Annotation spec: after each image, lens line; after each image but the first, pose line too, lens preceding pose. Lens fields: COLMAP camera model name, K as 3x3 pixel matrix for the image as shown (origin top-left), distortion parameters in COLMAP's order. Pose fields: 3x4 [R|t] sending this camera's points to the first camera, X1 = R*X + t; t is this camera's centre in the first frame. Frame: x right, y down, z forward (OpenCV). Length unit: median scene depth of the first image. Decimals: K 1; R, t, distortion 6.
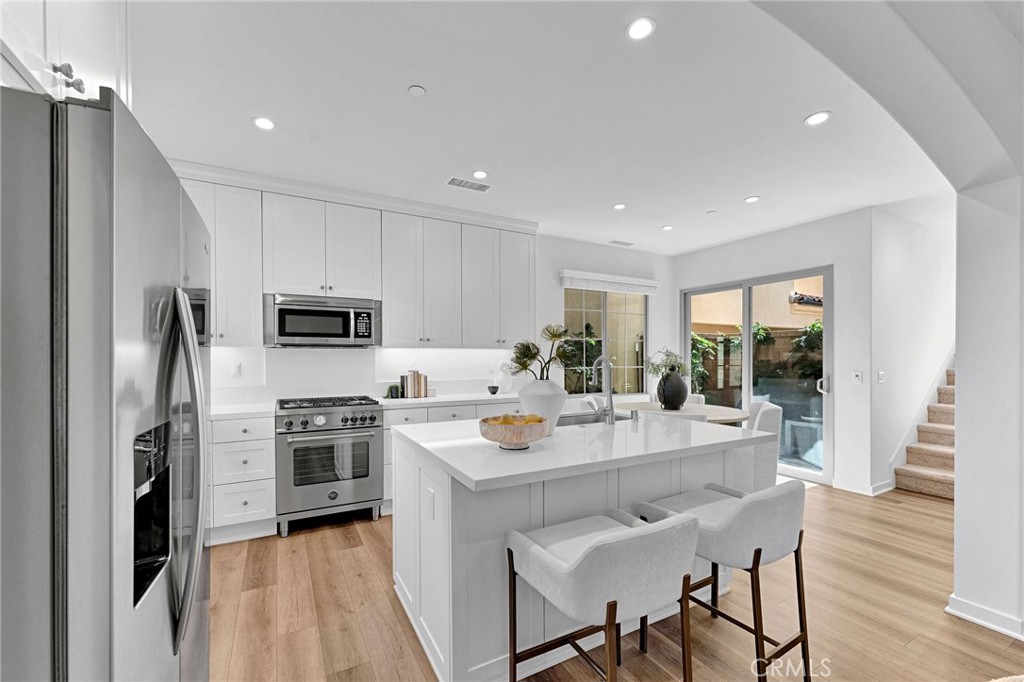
lens RADIAL K [[411.5, 0, 499.2], [0, 411.5, 361.1], [0, 0, 1]] dist [0.000776, 0.001100]
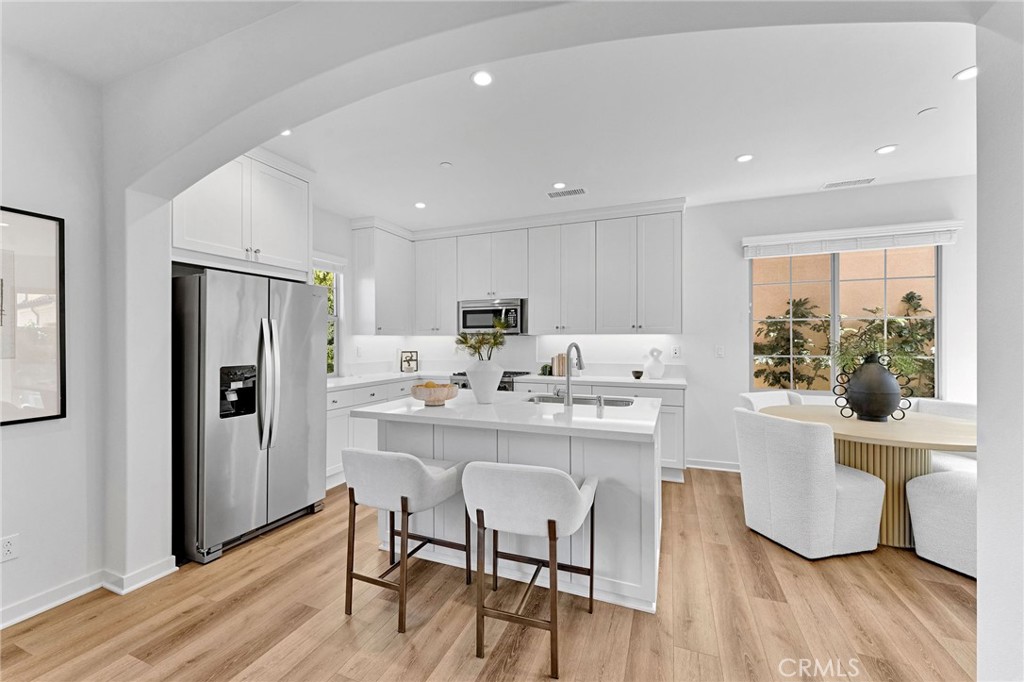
lens RADIAL K [[411.5, 0, 505.4], [0, 411.5, 339.0], [0, 0, 1]] dist [0.000776, 0.001100]
pose [[0.638073, -0.004100, -0.769965, 0.689125], [-0.009050, 0.999877, -0.012824, -0.002626], [0.769923, 0.015151, 0.637957, 0.135589]]
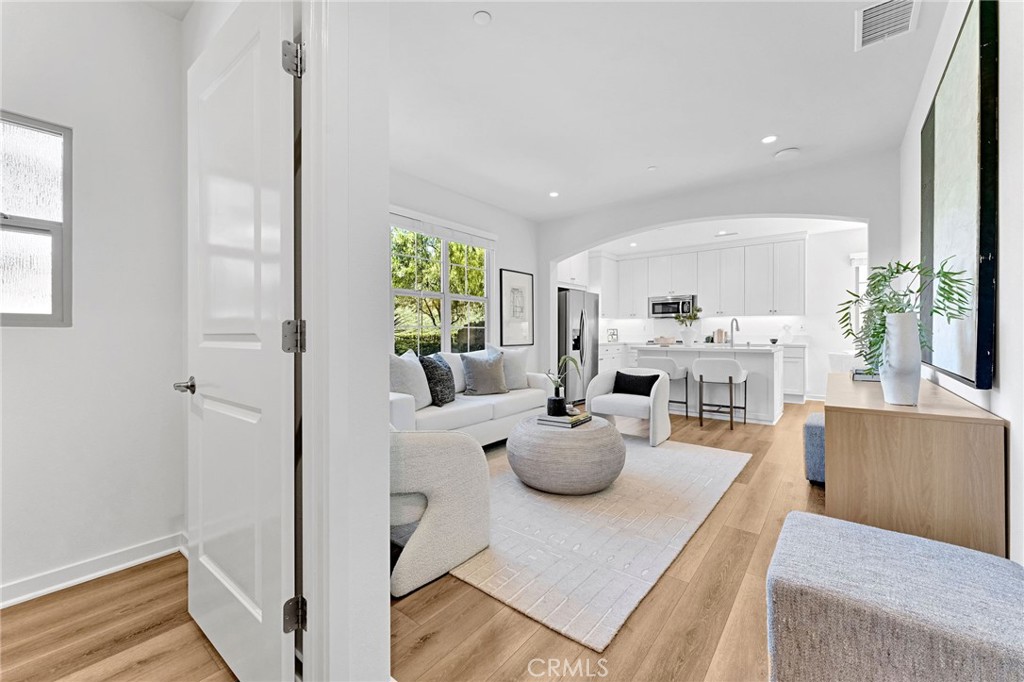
lens RADIAL K [[411.5, 0, 503.3], [0, 411.5, 332.2], [0, 0, 1]] dist [0.000776, 0.001100]
pose [[0.381864, -0.000807, -0.924218, 1.332355], [-0.011080, 0.999924, -0.005451, 0.068184], [0.924152, 0.012322, 0.381826, -0.739104]]
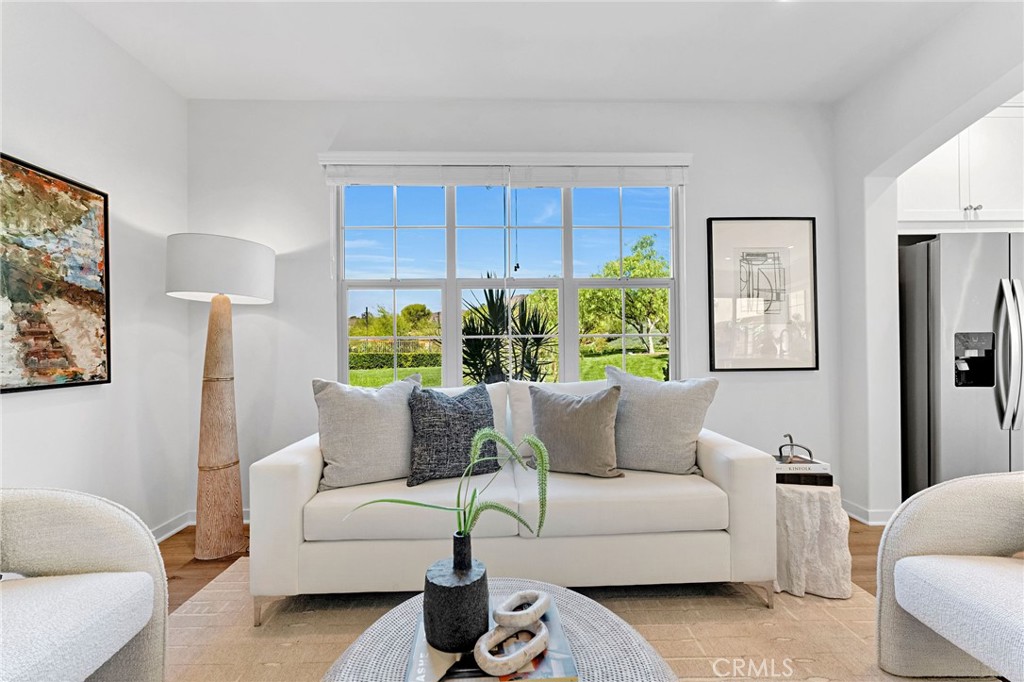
lens RADIAL K [[411.5, 0, 503.5], [0, 411.5, 343.7], [0, 0, 1]] dist [0.000776, 0.001100]
pose [[-0.447178, -0.001155, -0.894444, 0.779216], [-0.002371, 0.999997, -0.000106, 0.062183], [0.894442, 0.002073, -0.447180, -0.159139]]
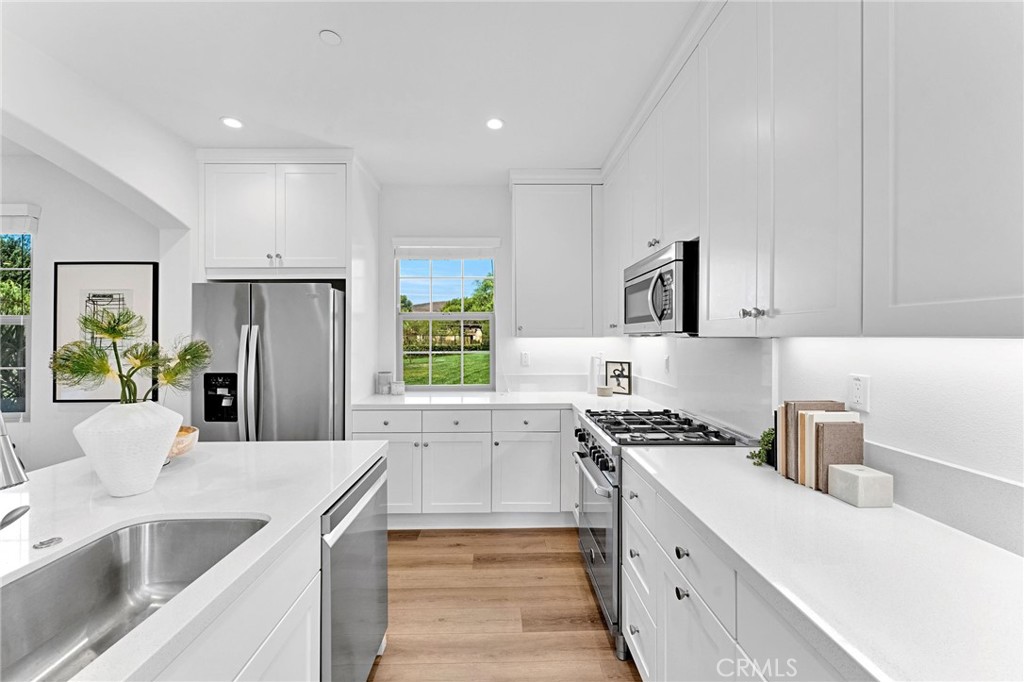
lens RADIAL K [[411.5, 0, 507.0], [0, 411.5, 336.1], [0, 0, 1]] dist [0.000776, 0.001100]
pose [[-0.455565, 0.000244, -0.890203, 0.239602], [-0.008138, 0.999957, 0.004439, -0.035834], [0.890165, 0.009267, -0.455543, 1.071631]]
